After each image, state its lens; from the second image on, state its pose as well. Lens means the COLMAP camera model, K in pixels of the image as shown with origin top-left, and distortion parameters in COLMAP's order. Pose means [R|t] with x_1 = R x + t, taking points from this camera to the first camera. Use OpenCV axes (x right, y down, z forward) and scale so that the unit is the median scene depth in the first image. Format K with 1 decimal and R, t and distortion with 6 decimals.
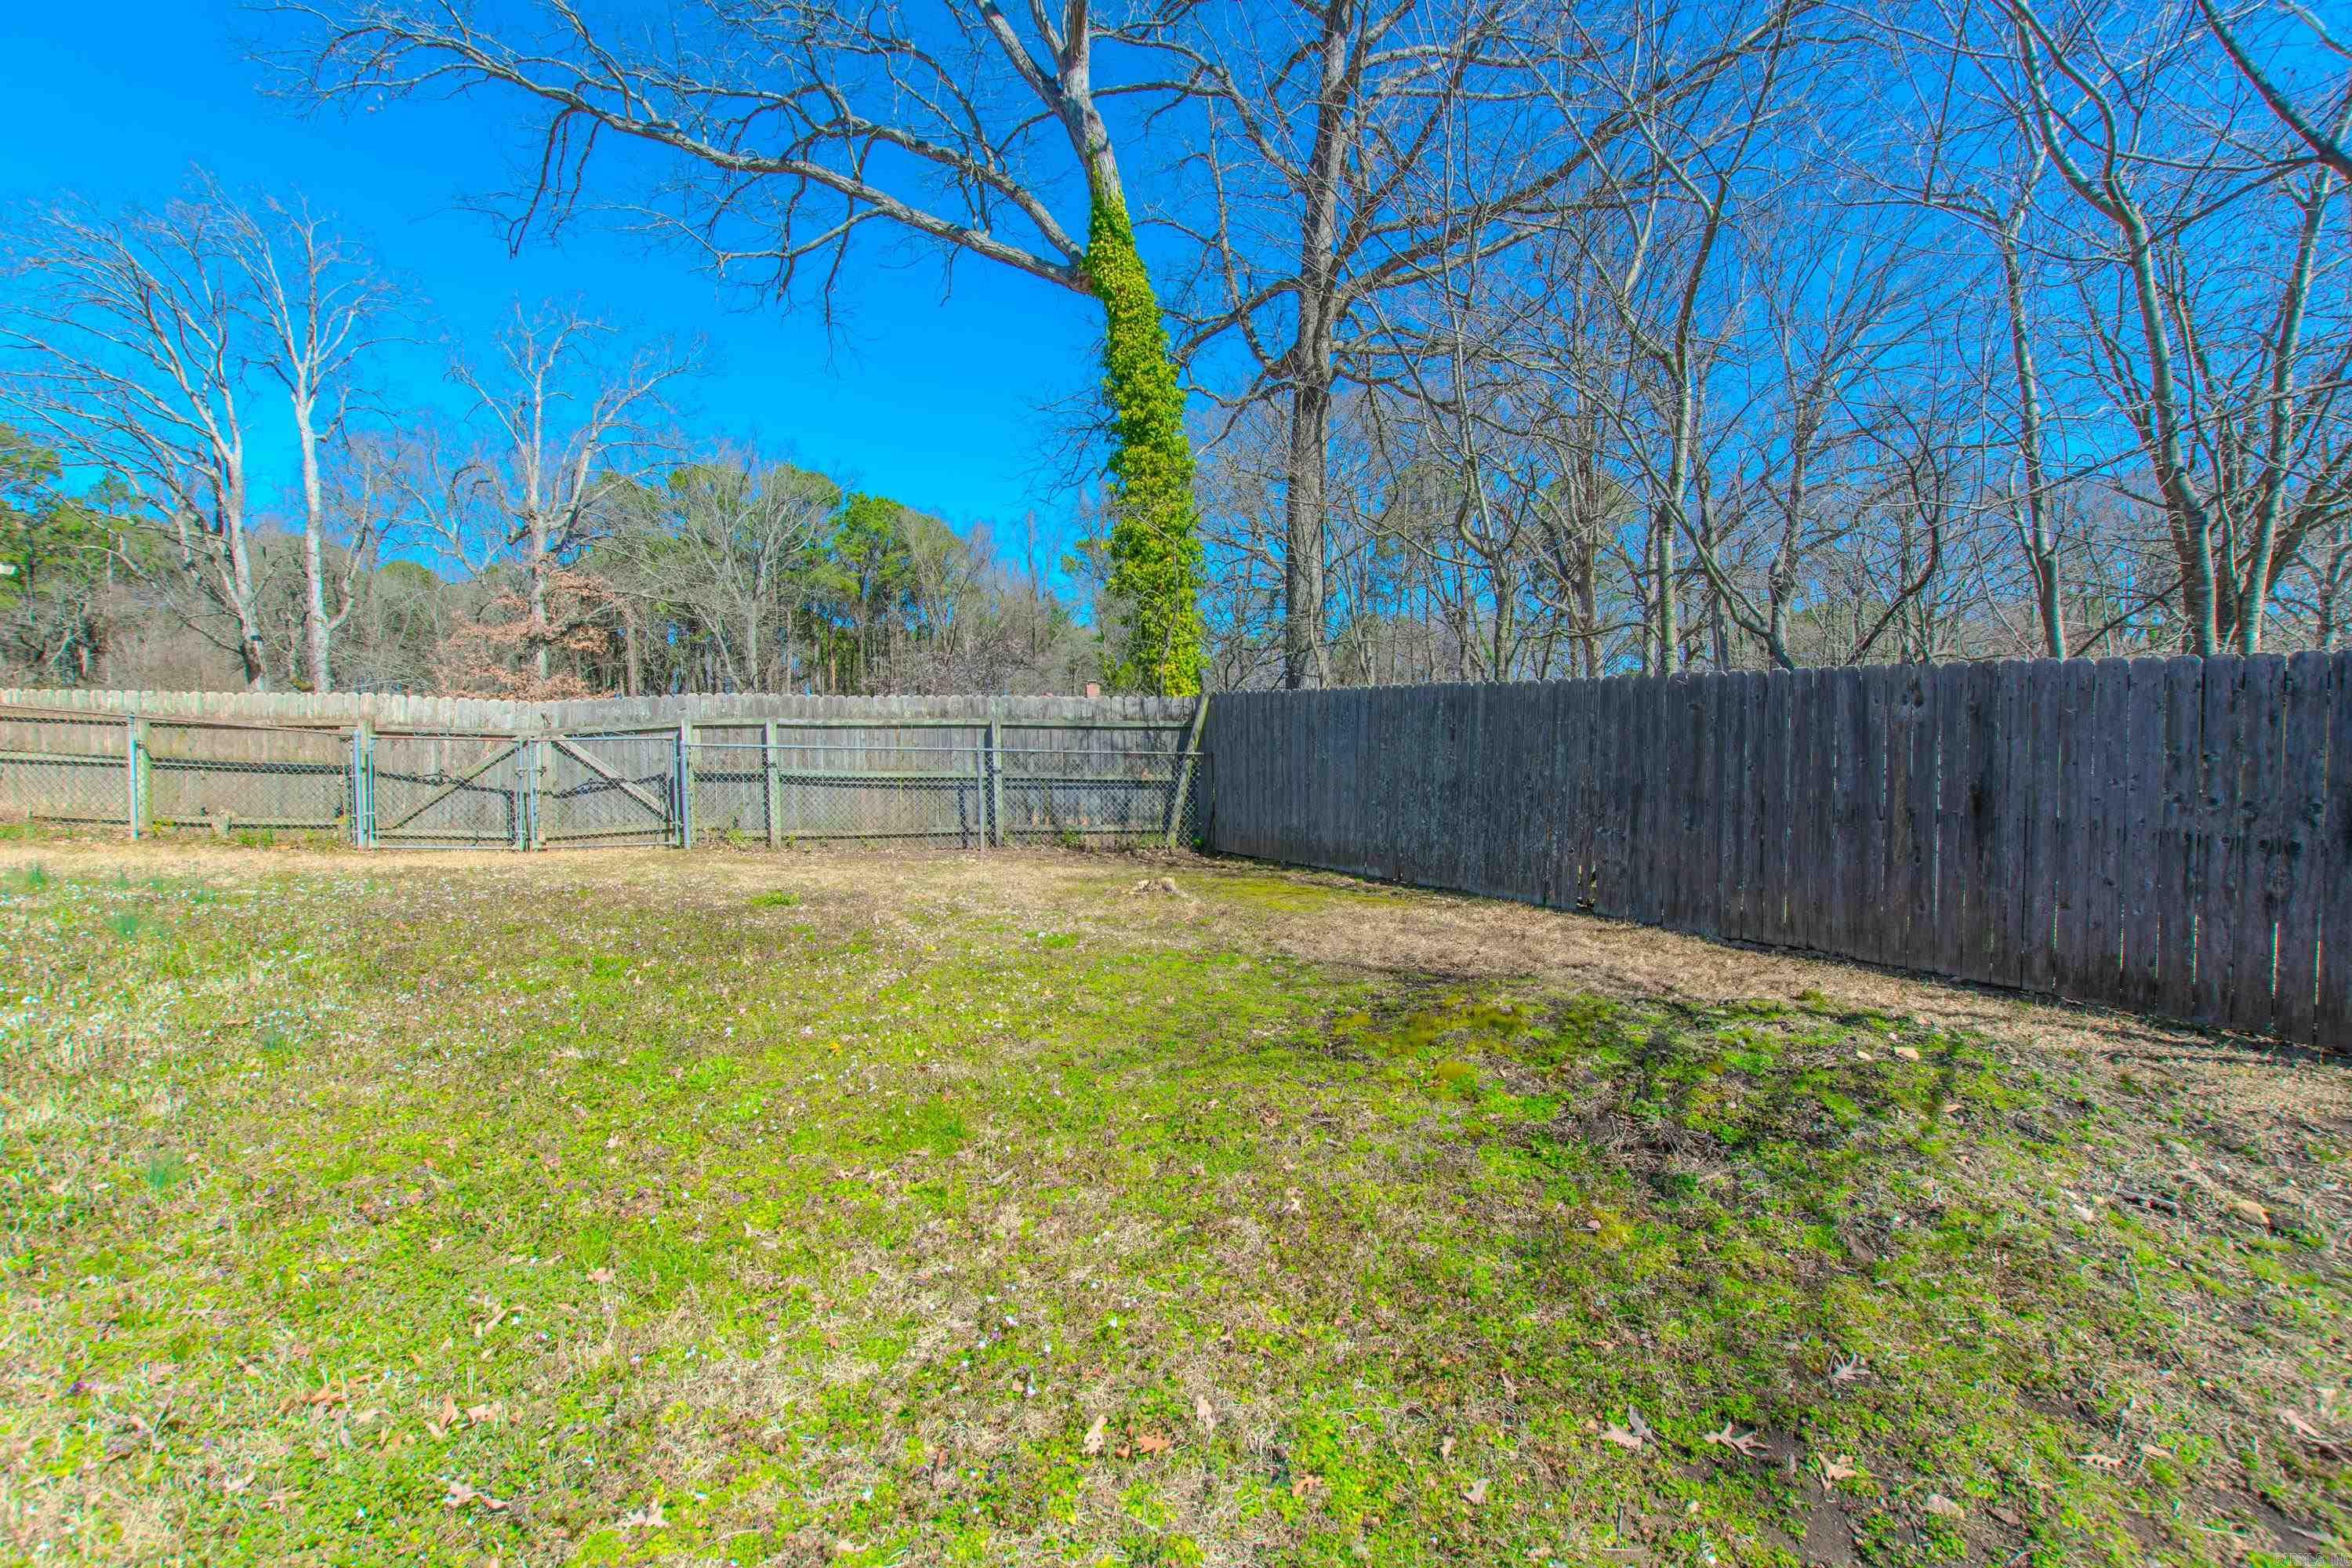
lens RADIAL K [[1045.5, 0, 1176.0], [0, 1045.5, 784.0], [0, 0, 1]] dist [-0.000411, -0.001050]
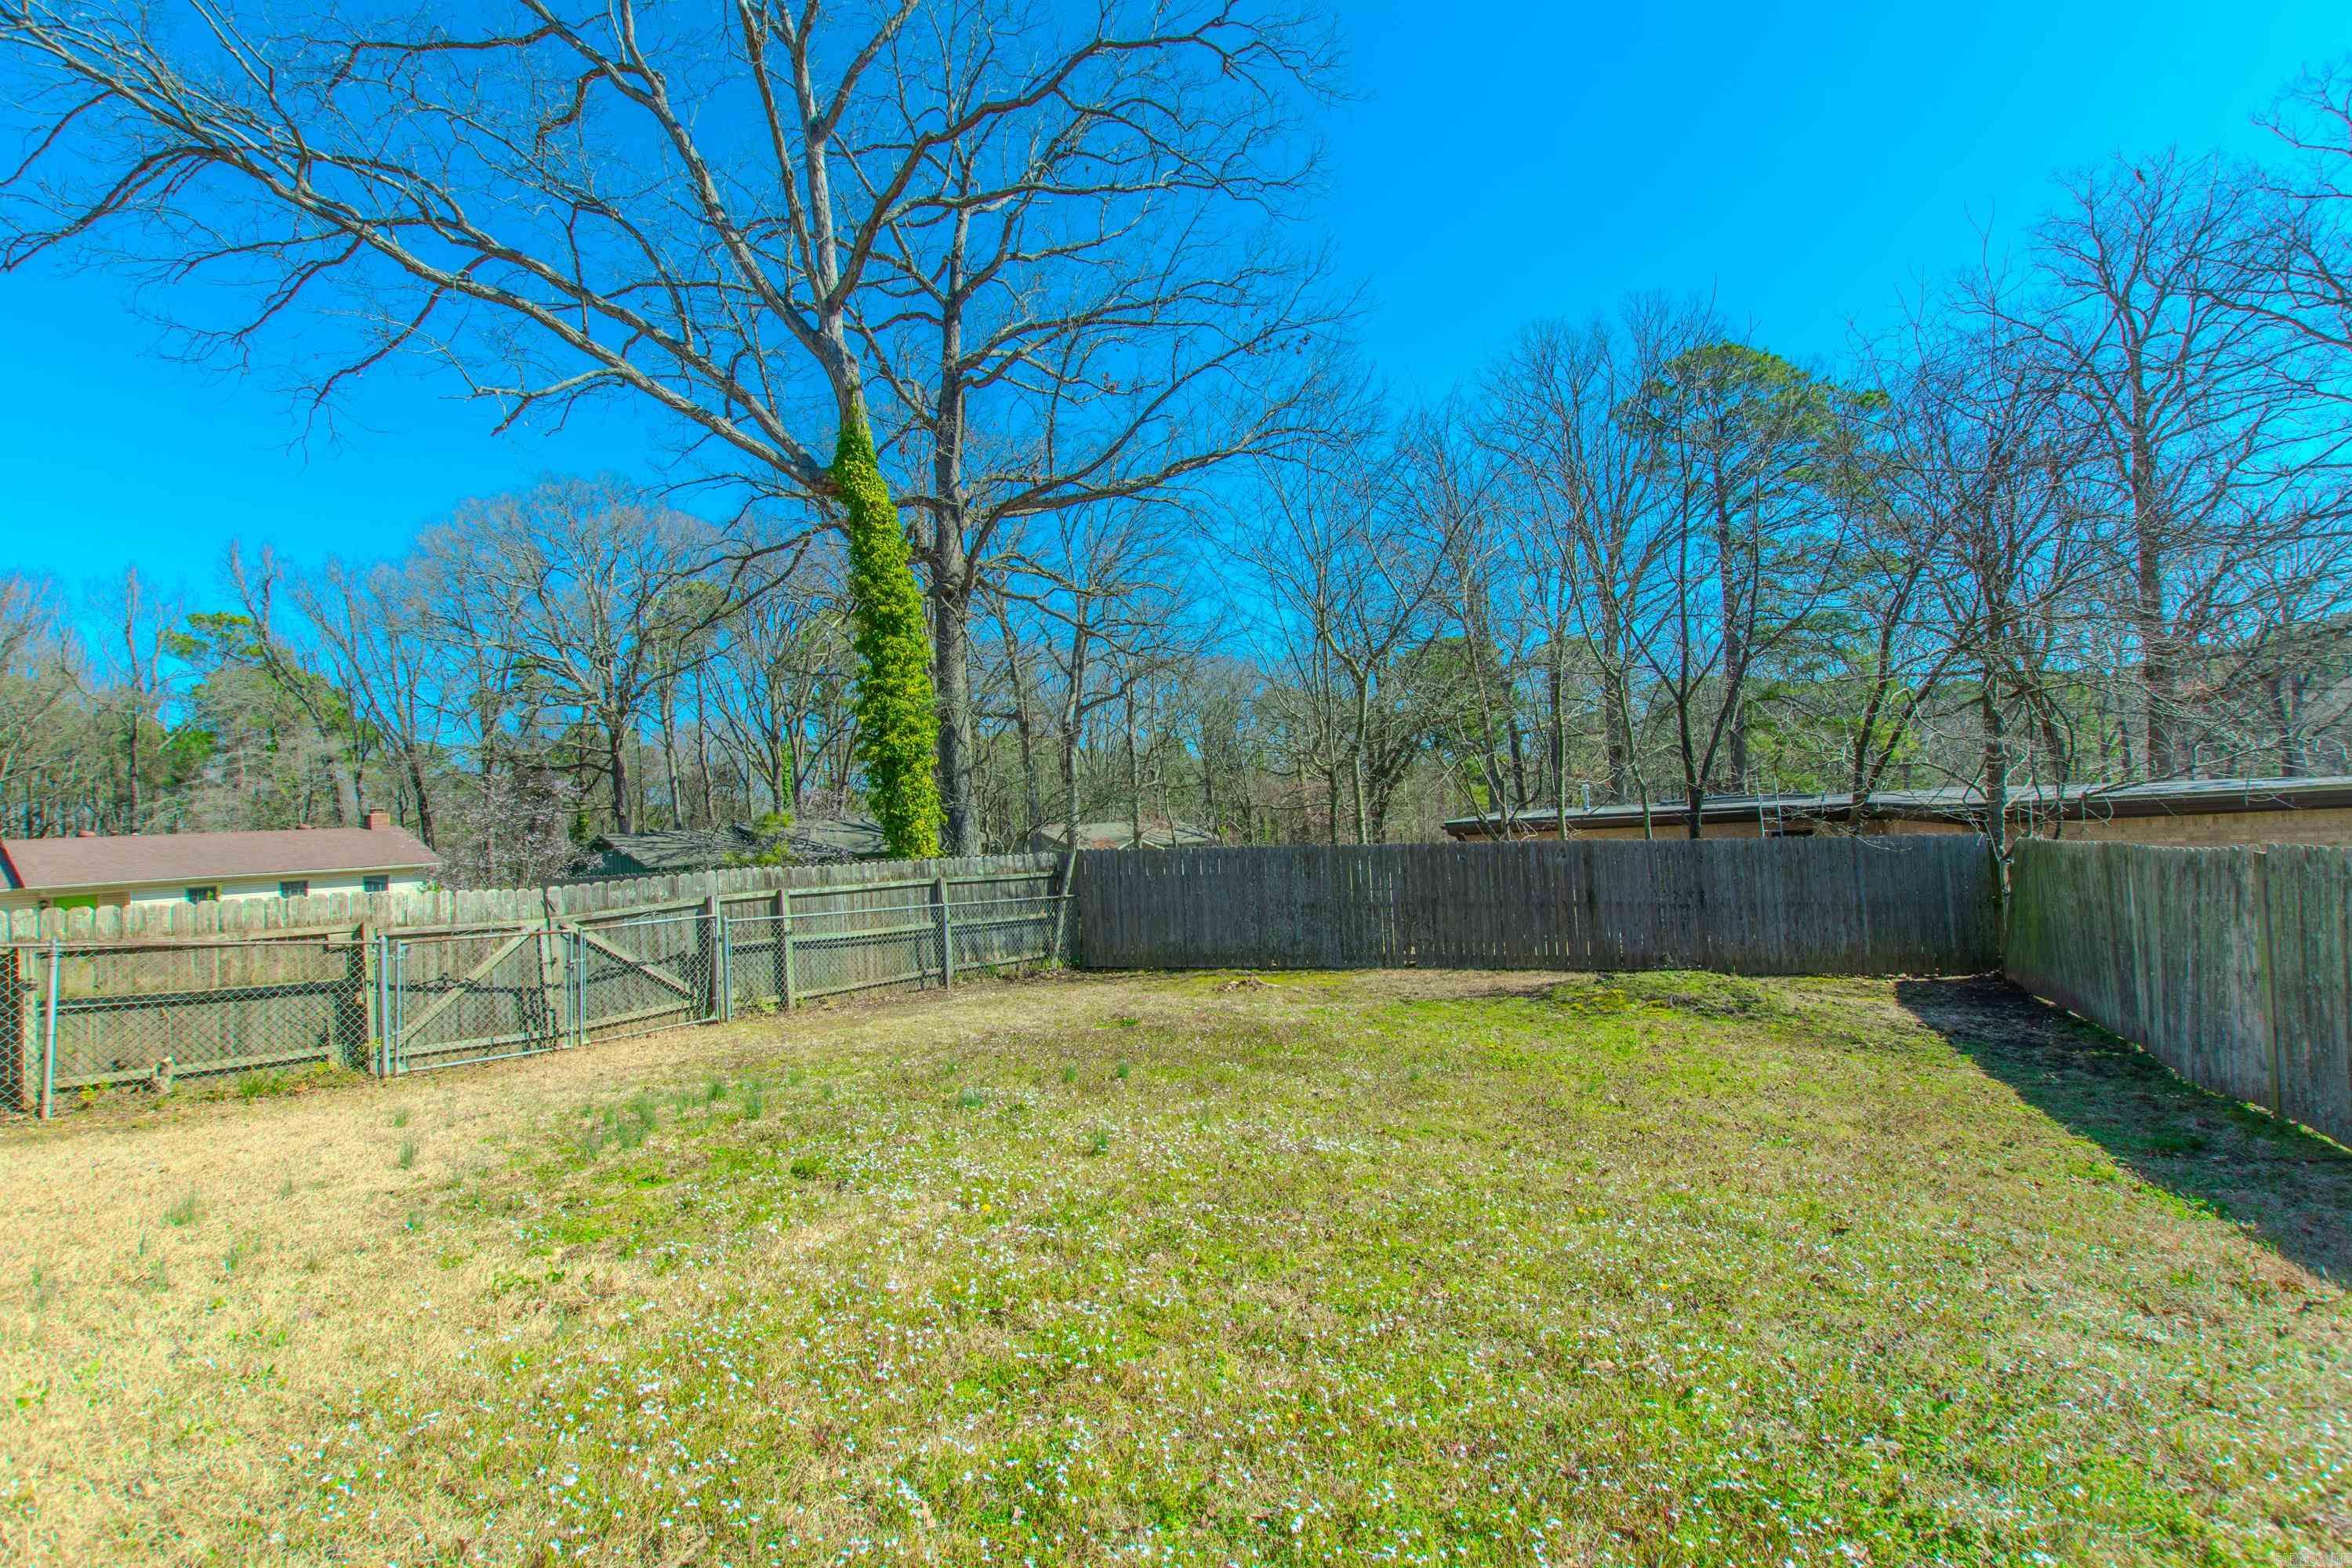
lens RADIAL K [[1045.5, 0, 1176.0], [0, 1045.5, 784.0], [0, 0, 1]] dist [-0.000411, -0.001050]
pose [[0.724275, 0.004977, 0.689493, -0.801640], [0.065290, 0.994986, -0.075766, -0.061017], [-0.686413, 0.099892, 0.720319, -0.069433]]
